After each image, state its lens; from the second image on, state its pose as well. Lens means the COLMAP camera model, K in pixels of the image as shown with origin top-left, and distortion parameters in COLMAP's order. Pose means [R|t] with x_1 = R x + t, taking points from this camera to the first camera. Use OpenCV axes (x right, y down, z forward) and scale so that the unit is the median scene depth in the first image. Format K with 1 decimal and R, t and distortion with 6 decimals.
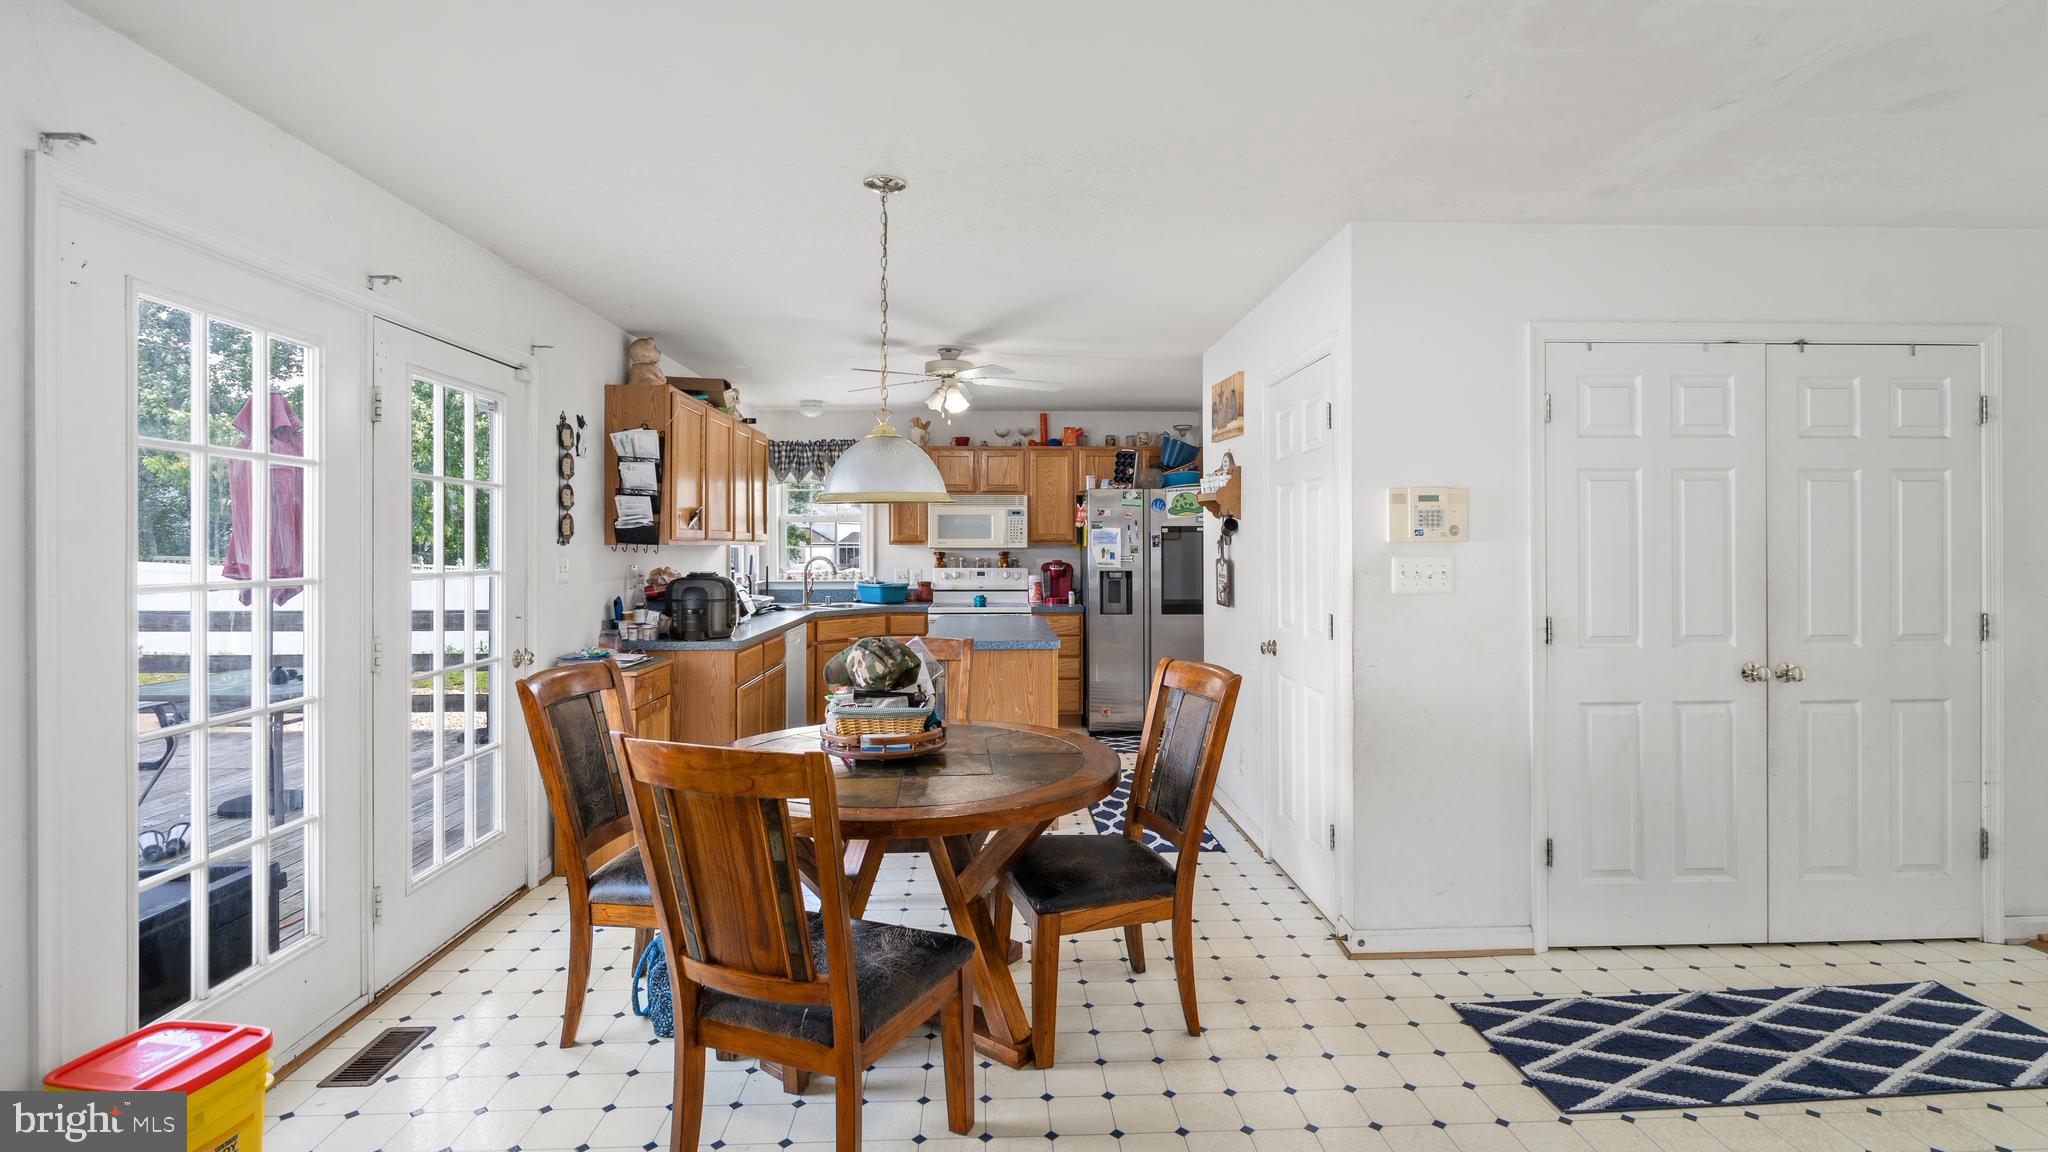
lens RADIAL K [[936.9, 0, 1020.4], [0, 936.9, 538.2], [0, 0, 1]] dist [-0.000472, 0.000065]
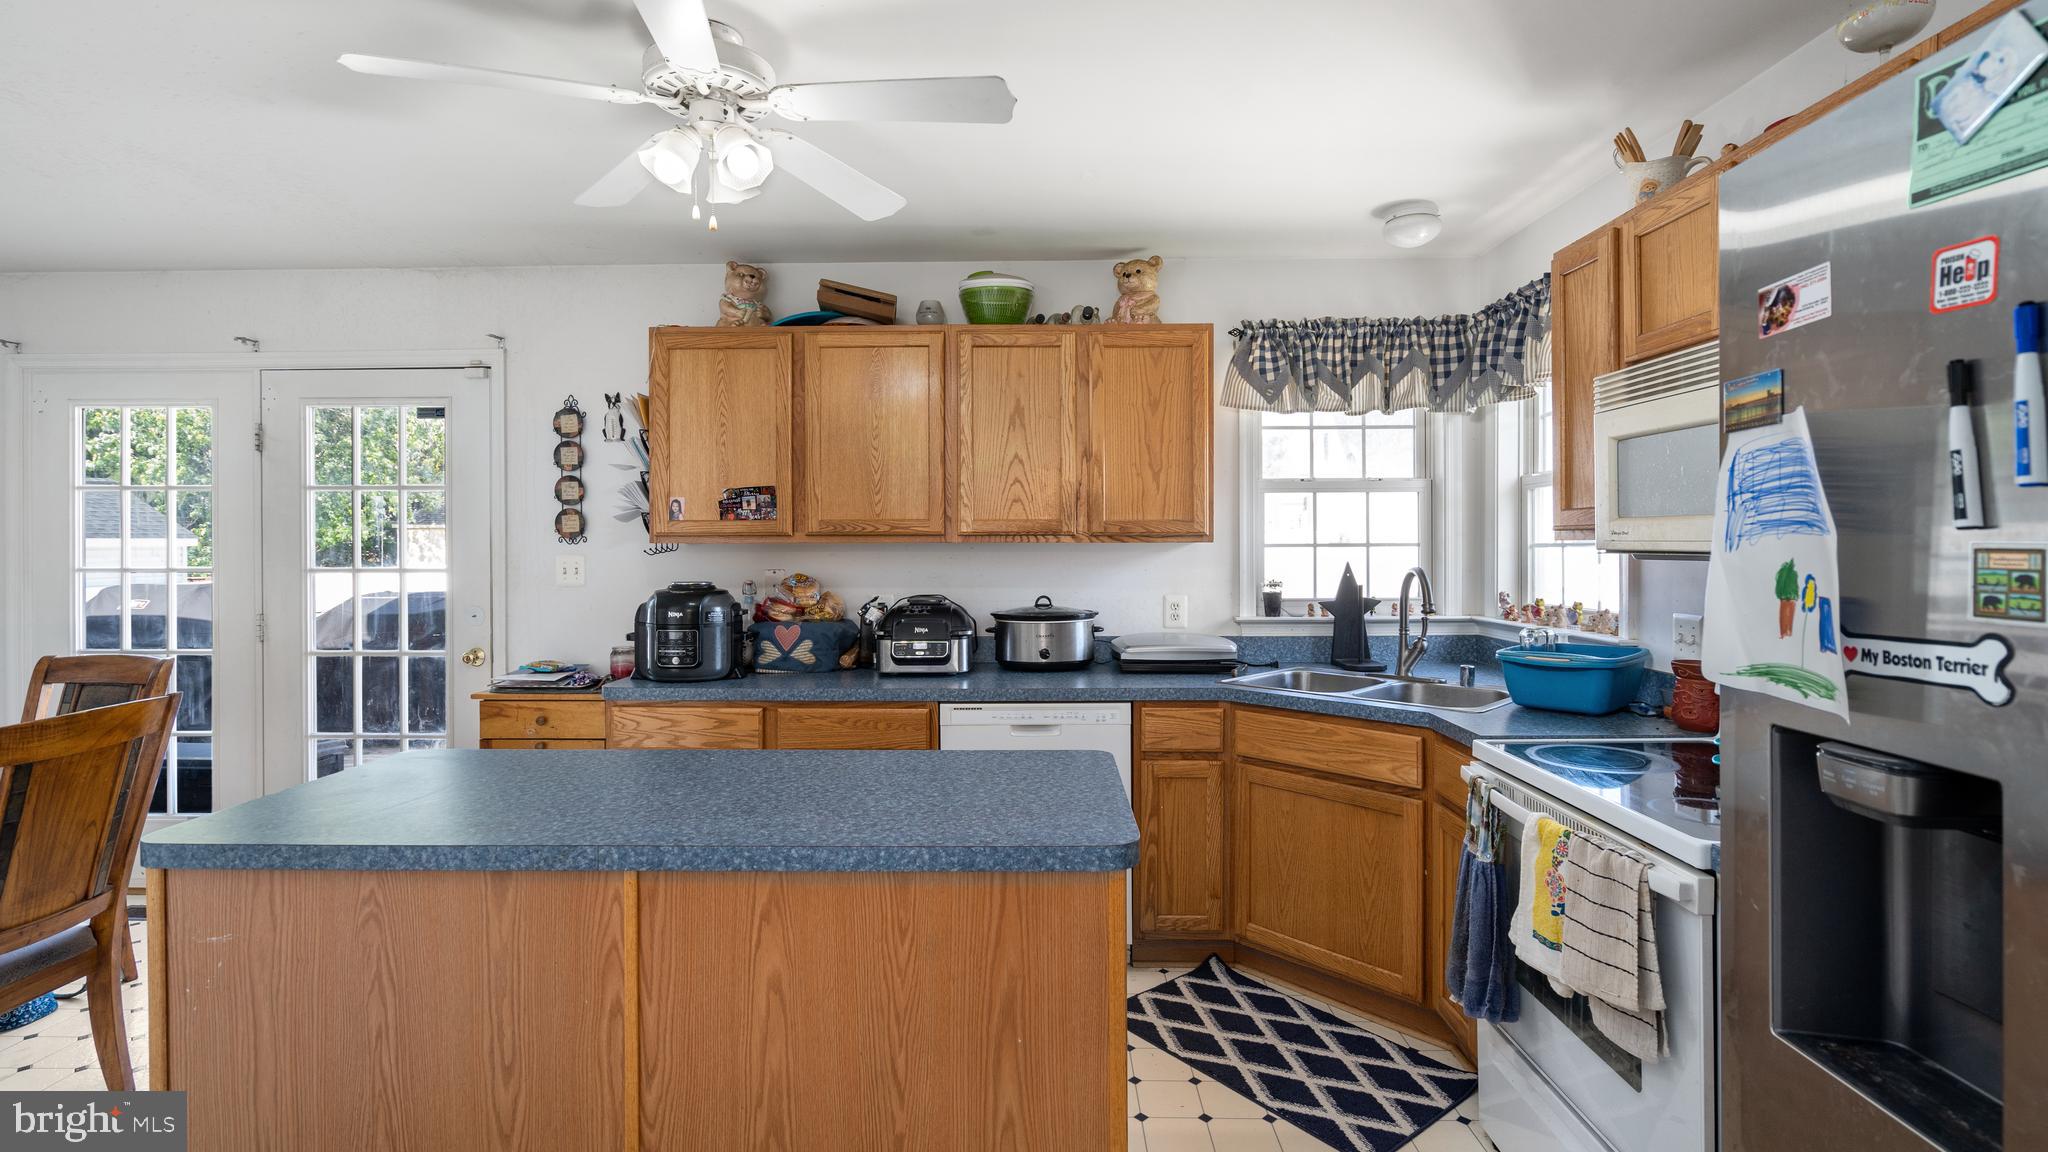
lens RADIAL K [[936.9, 0, 1020.4], [0, 936.9, 538.2], [0, 0, 1]] dist [-0.000472, 0.000065]
pose [[-0.071217, -0.003993, -0.997453, 0.217947], [0.012147, 0.999914, -0.004870, 0.005702], [0.997387, -0.012463, -0.071162, 0.835201]]
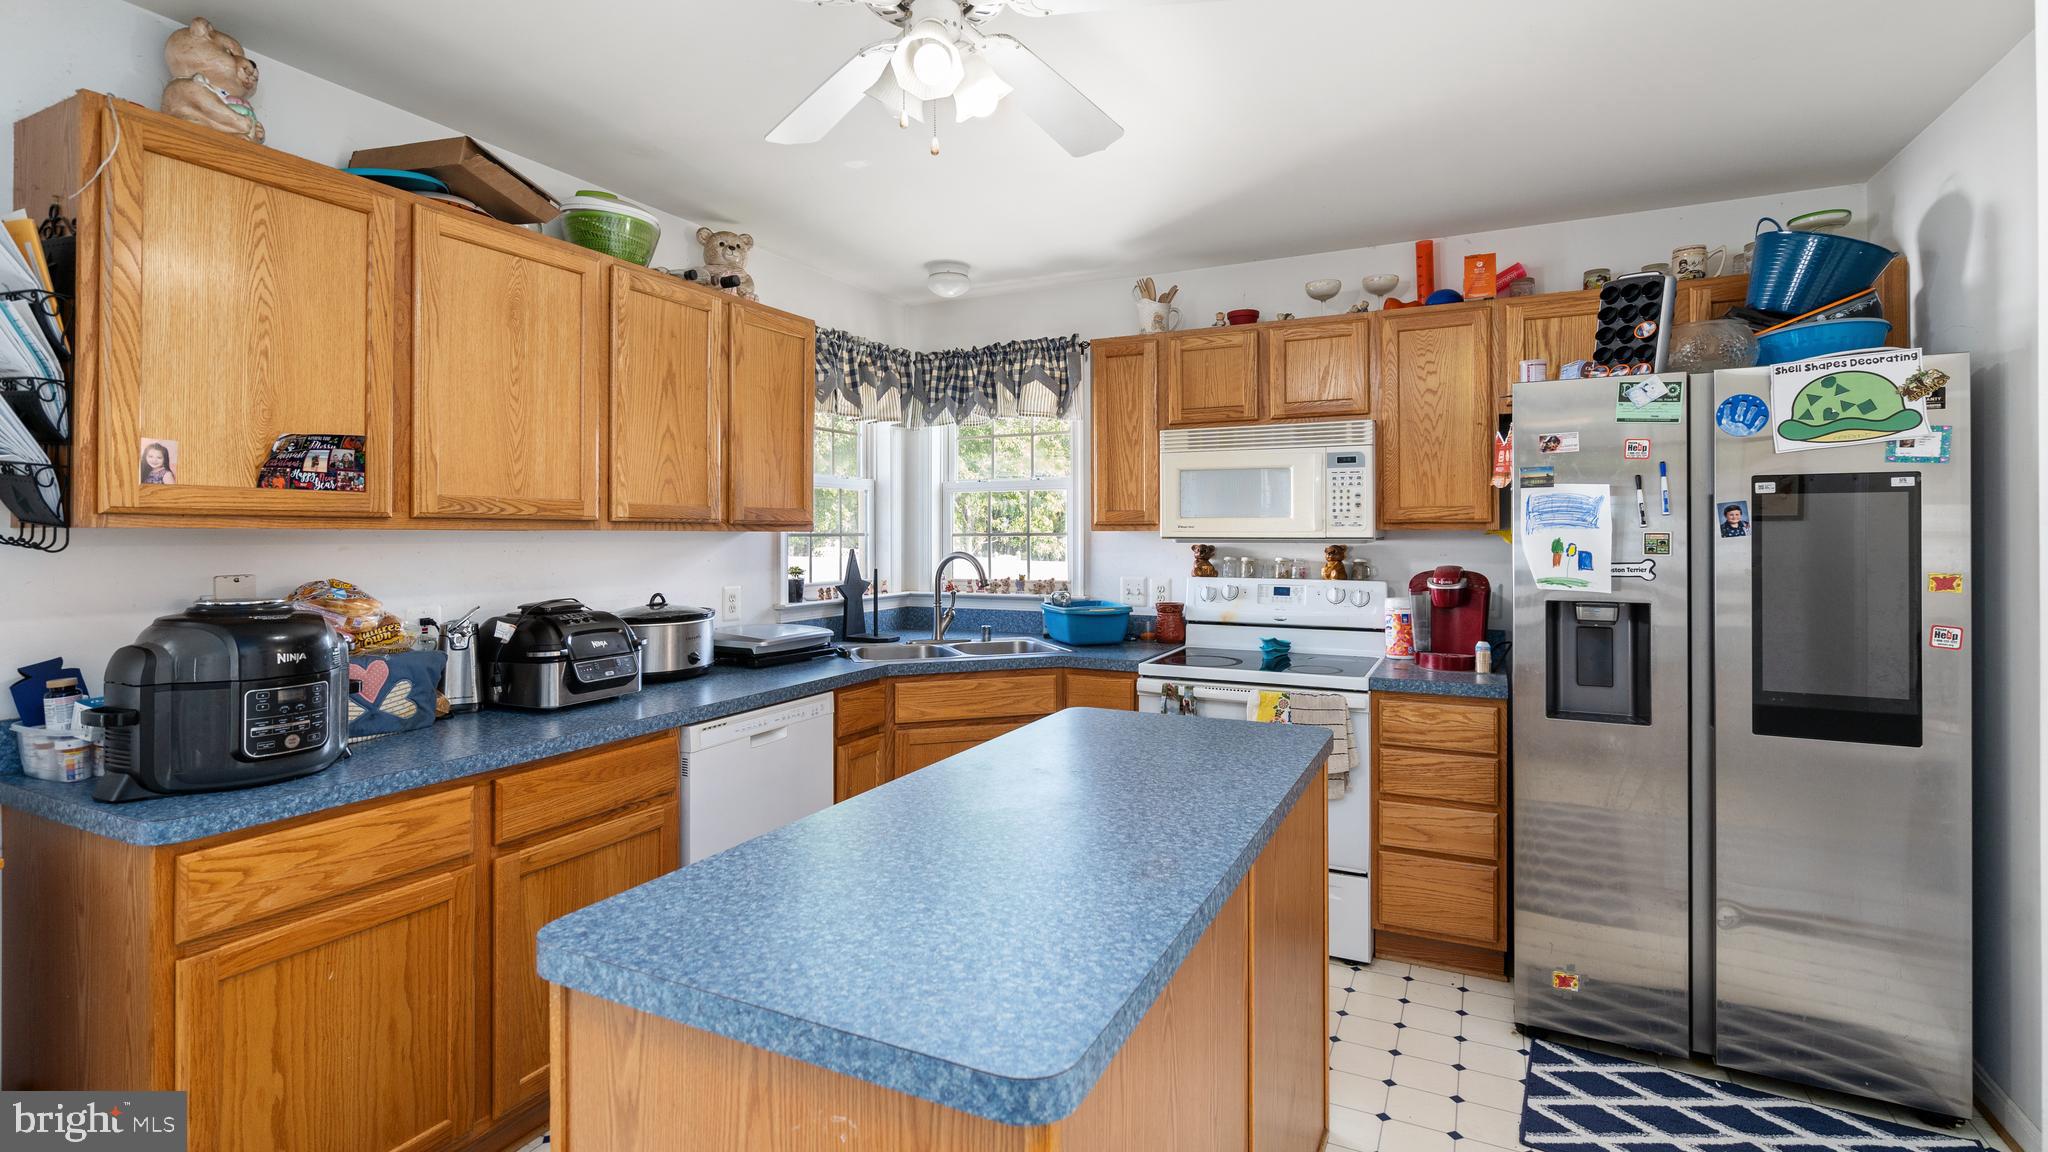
lens RADIAL K [[936.9, 0, 1020.4], [0, 936.9, 538.2], [0, 0, 1]] dist [-0.000472, 0.000065]
pose [[0.873959, 0.002713, -0.485991, 0.077297], [0.003894, 0.999913, 0.012583, 0.004265], [0.485983, -0.012890, 0.873873, 0.531145]]
